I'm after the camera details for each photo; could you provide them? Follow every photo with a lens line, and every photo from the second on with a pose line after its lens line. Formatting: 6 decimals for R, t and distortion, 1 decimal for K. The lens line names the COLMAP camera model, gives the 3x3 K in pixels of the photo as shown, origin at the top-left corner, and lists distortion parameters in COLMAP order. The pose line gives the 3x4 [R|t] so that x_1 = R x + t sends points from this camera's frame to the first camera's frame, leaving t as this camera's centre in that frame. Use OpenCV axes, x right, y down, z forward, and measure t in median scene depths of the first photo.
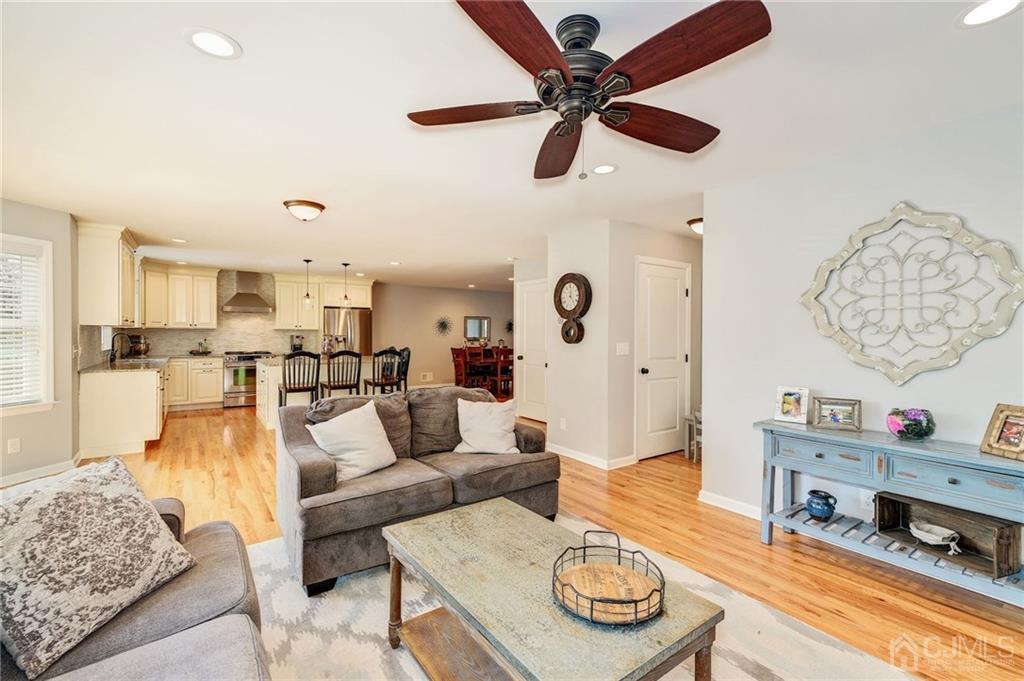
lens RADIAL K [[460.3, 0, 512.0], [0, 460.3, 340.5], [0, 0, 1]] dist [0.020693, 0.000335]
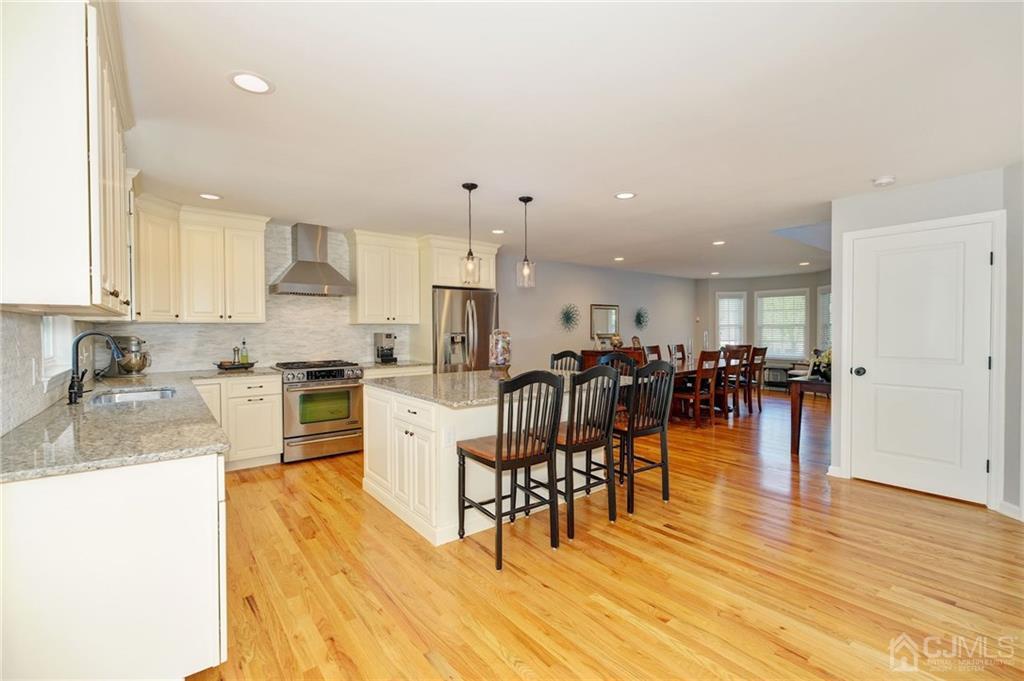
lens RADIAL K [[450.7, 0, 514.7], [0, 450.7, 336.9], [0, 0, 1]] dist [0.013559, 0.000609]
pose [[0.998061, -0.011131, 0.061243, -0.635571], [0.011118, 0.999938, 0.000553, -0.009646], [-0.061246, 0.000129, 0.998123, 0.744357]]
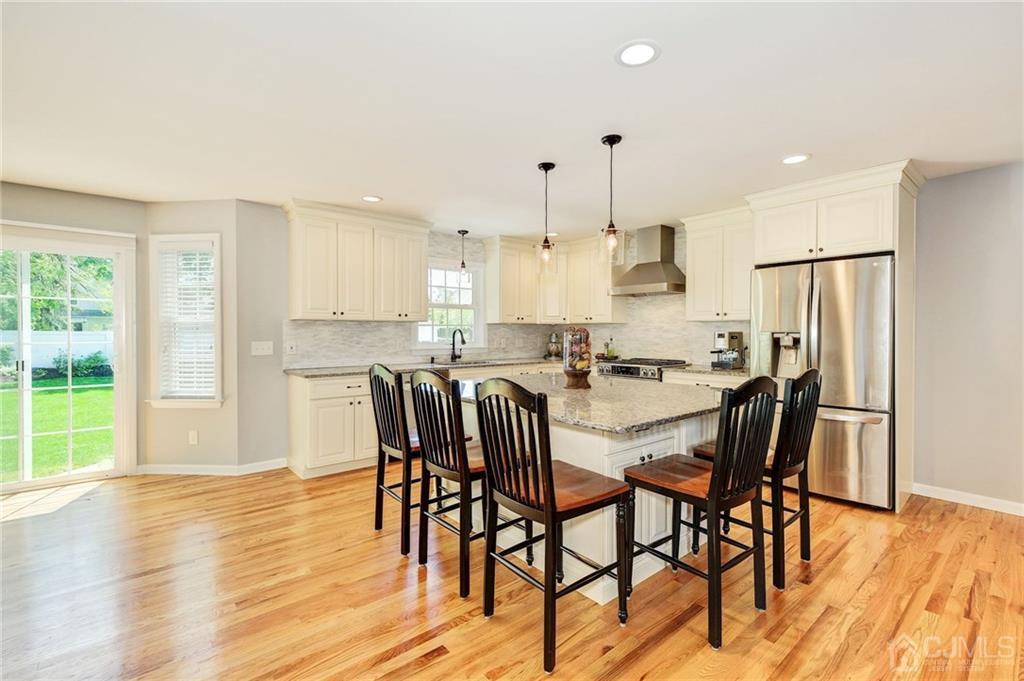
lens RADIAL K [[450.7, 0, 514.7], [0, 450.7, 336.9], [0, 0, 1]] dist [0.013559, 0.000609]
pose [[0.090235, 0.002351, -0.995918, 0.000975], [-0.013325, 0.999911, 0.001153, -0.006821], [0.995831, 0.013166, 0.090258, 1.390909]]
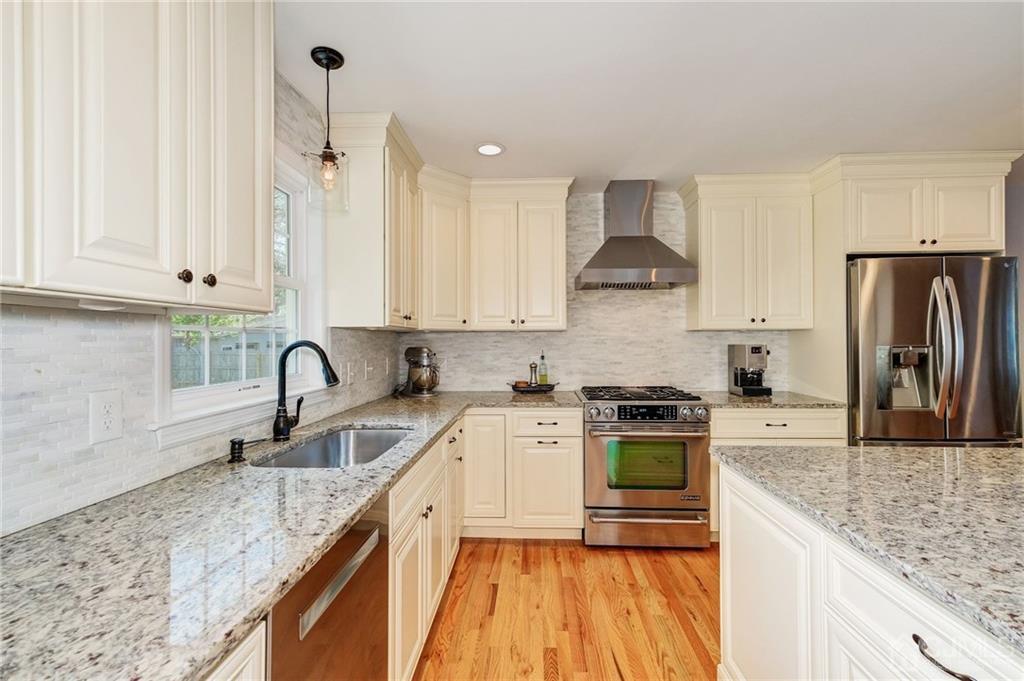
lens RADIAL K [[450.7, 0, 514.7], [0, 450.7, 336.9], [0, 0, 1]] dist [0.013559, 0.000609]
pose [[0.795889, -0.014127, -0.605278, -0.759416], [-0.000104, 0.999725, -0.023469, -0.017915], [0.605443, 0.018742, 0.795668, 1.156017]]
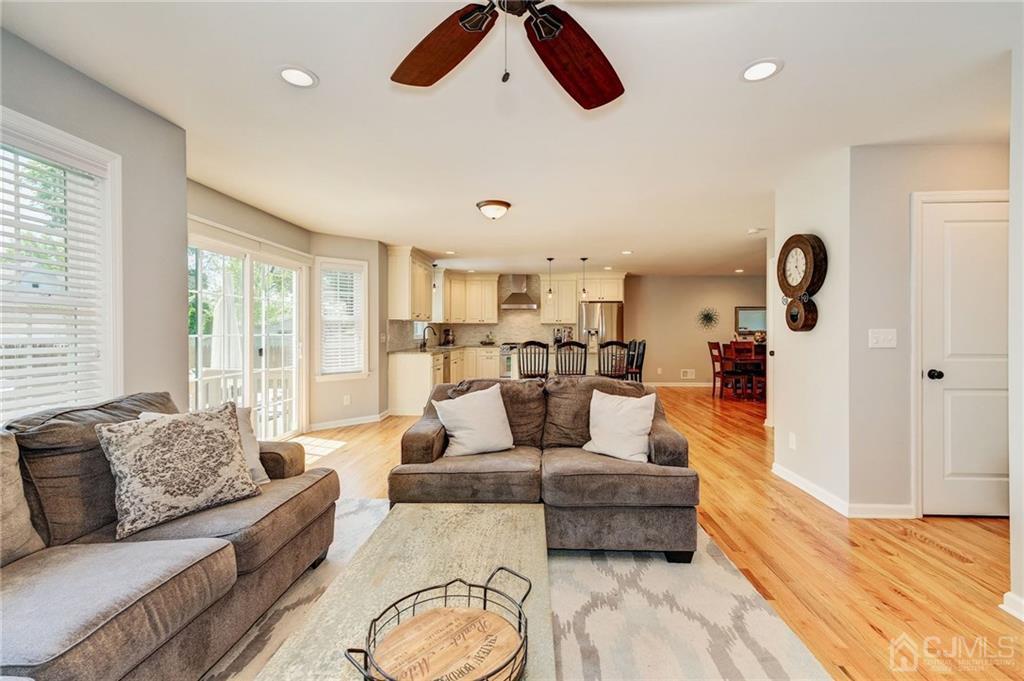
lens RADIAL K [[450.7, 0, 514.7], [0, 450.7, 336.9], [0, 0, 1]] dist [0.013559, 0.000609]
pose [[0.790660, 0.003361, -0.612247, 0.216107], [-0.005537, 0.999983, -0.001662, 0.019404], [0.612231, 0.004704, 0.790665, 0.161391]]
